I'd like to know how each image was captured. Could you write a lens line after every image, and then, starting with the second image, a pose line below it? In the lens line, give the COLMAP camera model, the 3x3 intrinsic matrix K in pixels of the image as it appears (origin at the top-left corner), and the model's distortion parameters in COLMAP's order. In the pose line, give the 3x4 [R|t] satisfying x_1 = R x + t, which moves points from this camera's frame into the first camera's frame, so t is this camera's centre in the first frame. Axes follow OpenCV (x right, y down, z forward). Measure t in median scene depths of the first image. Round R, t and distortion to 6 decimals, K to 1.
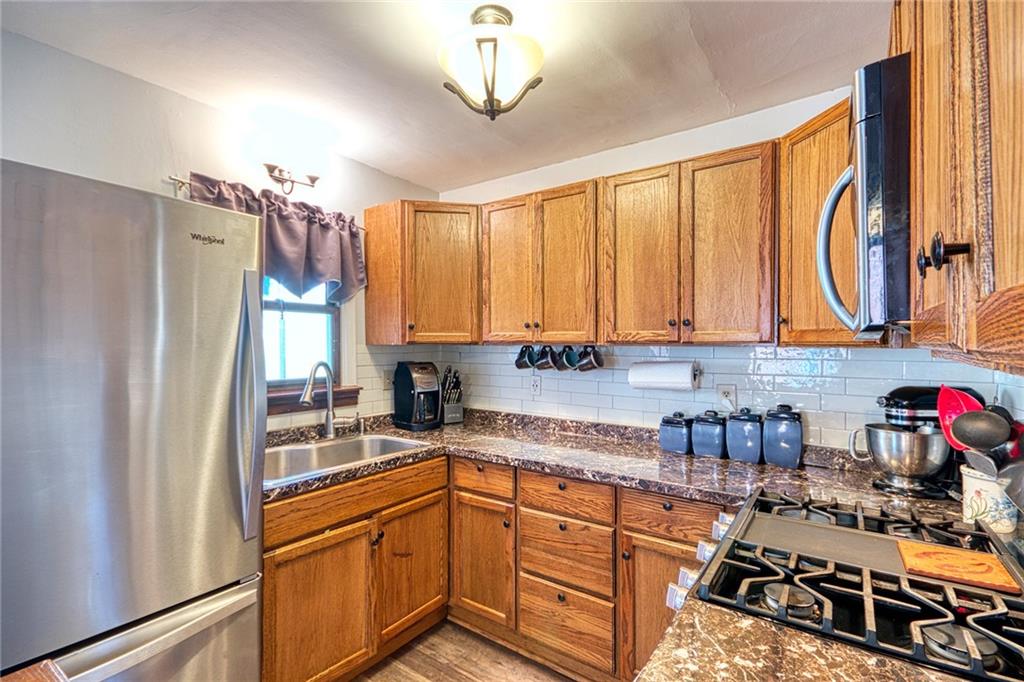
lens RADIAL K [[471.0, 0, 512.6], [0, 471.0, 346.2], [0, 0, 1]] dist [0.027384, 0.000934]
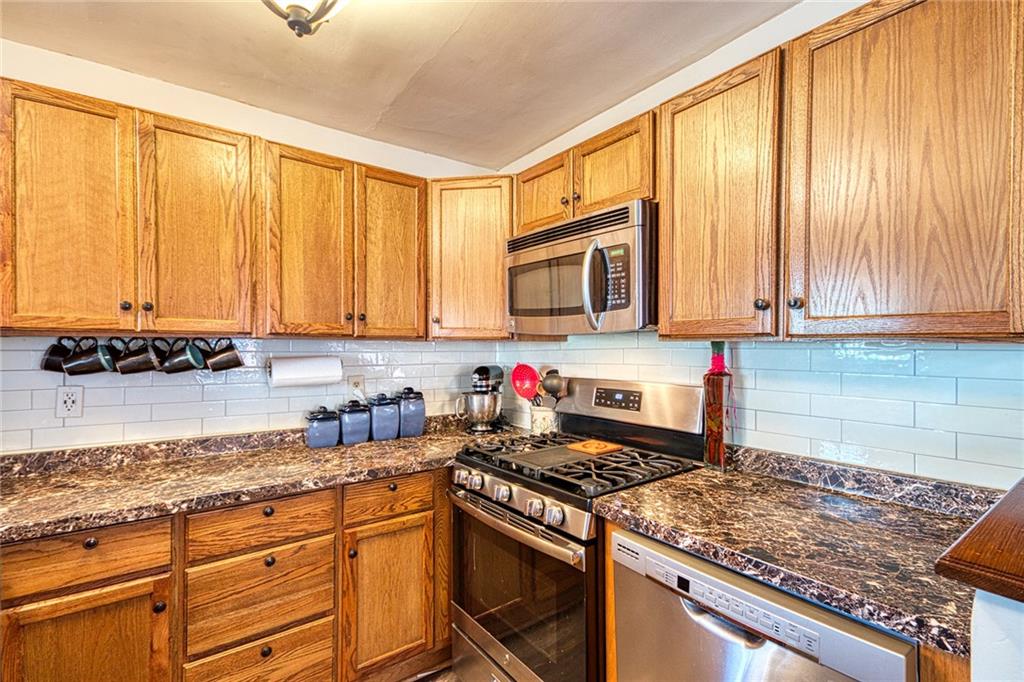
lens RADIAL K [[471.0, 0, 508.0], [0, 471.0, 343.5], [0, 0, 1]] dist [0.027384, 0.000934]
pose [[0.327276, 0.007003, 0.944903, -0.497506], [0.001435, 0.999968, -0.007908, 0.016434], [-0.944928, 0.003944, 0.327255, 0.327402]]
